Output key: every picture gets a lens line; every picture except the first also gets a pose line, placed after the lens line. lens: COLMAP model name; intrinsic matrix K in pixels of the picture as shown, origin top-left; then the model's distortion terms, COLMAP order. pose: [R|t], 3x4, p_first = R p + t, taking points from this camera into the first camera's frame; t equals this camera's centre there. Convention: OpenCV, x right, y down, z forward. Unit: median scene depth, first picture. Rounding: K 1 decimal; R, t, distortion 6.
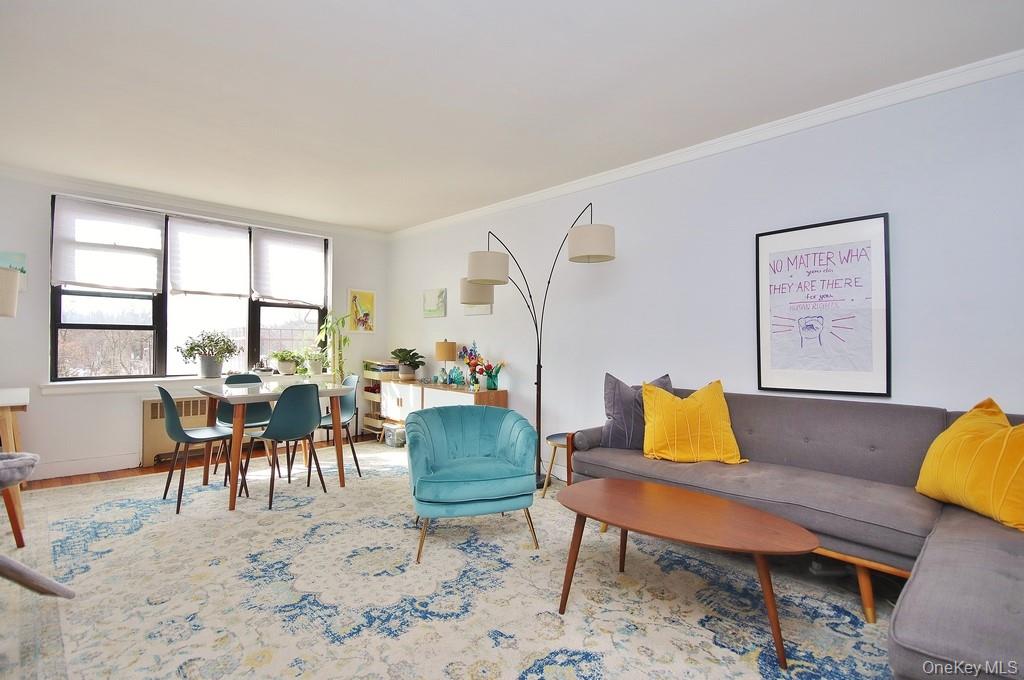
lens RADIAL K [[489.0, 0, 509.4], [0, 489.0, 342.6], [0, 0, 1]] dist [0.014243, -0.008226]
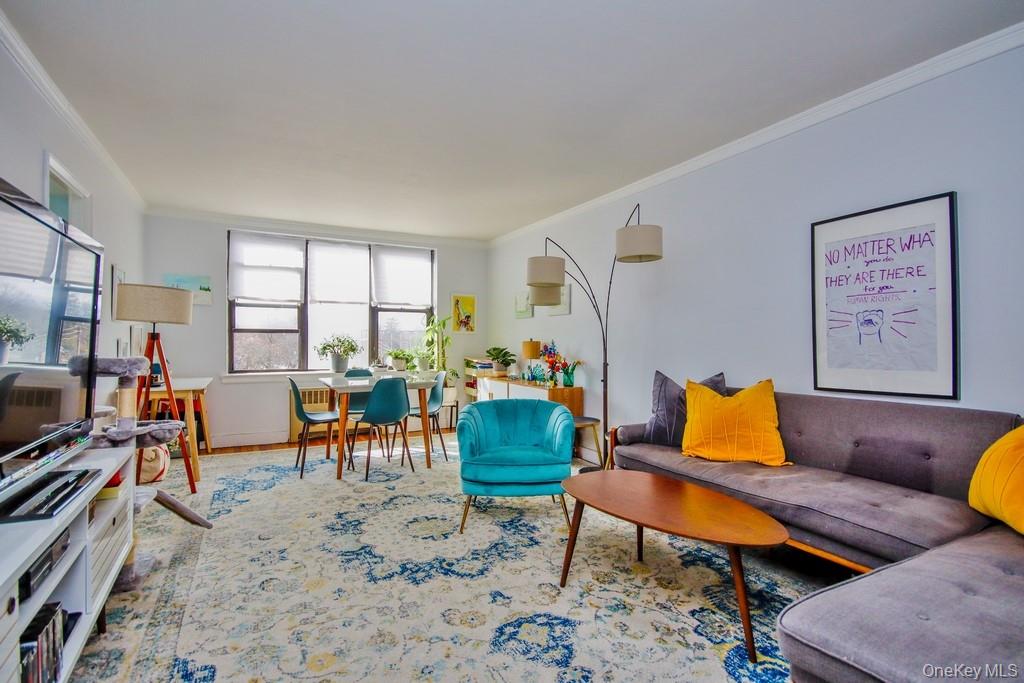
lens RADIAL K [[489.0, 0, 509.3], [0, 489.0, 342.4], [0, 0, 1]] dist [0.014243, -0.008226]
pose [[0.960088, -0.005502, -0.279645, 0.148187], [0.005624, 0.999984, -0.000369, 0.001860], [0.279643, -0.001218, 0.960103, -0.043386]]
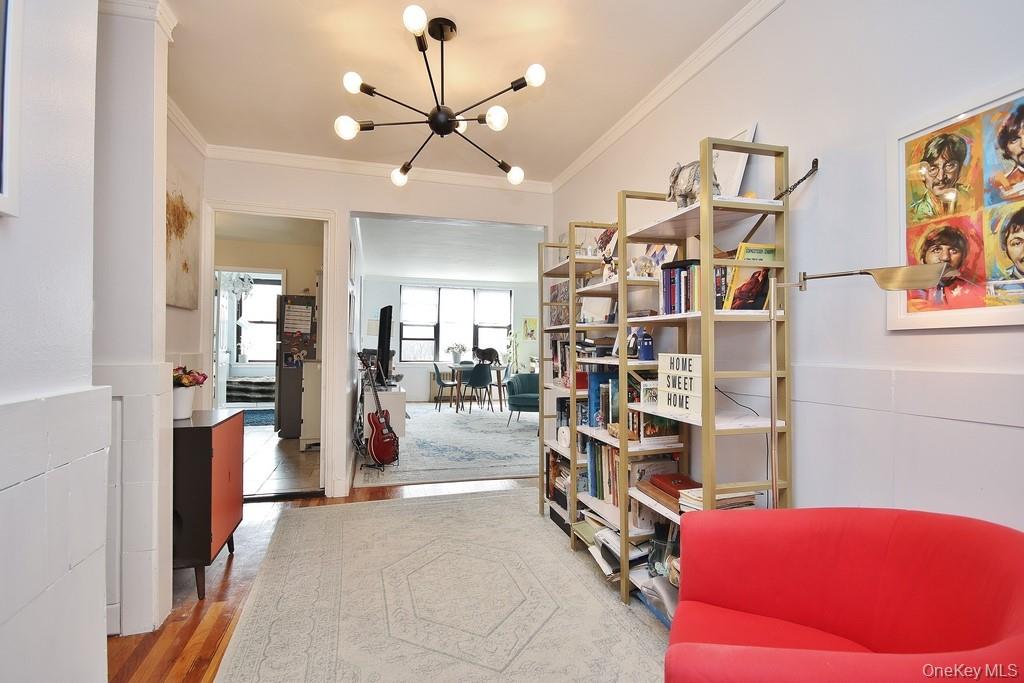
lens RADIAL K [[489.0, 0, 505.4], [0, 489.0, 337.3], [0, 0, 1]] dist [0.014243, -0.008226]
pose [[0.874787, -0.006293, -0.484467, 0.678715], [-0.004553, 0.999765, -0.021208, 0.006413], [0.484486, 0.020758, 0.874553, -0.839713]]
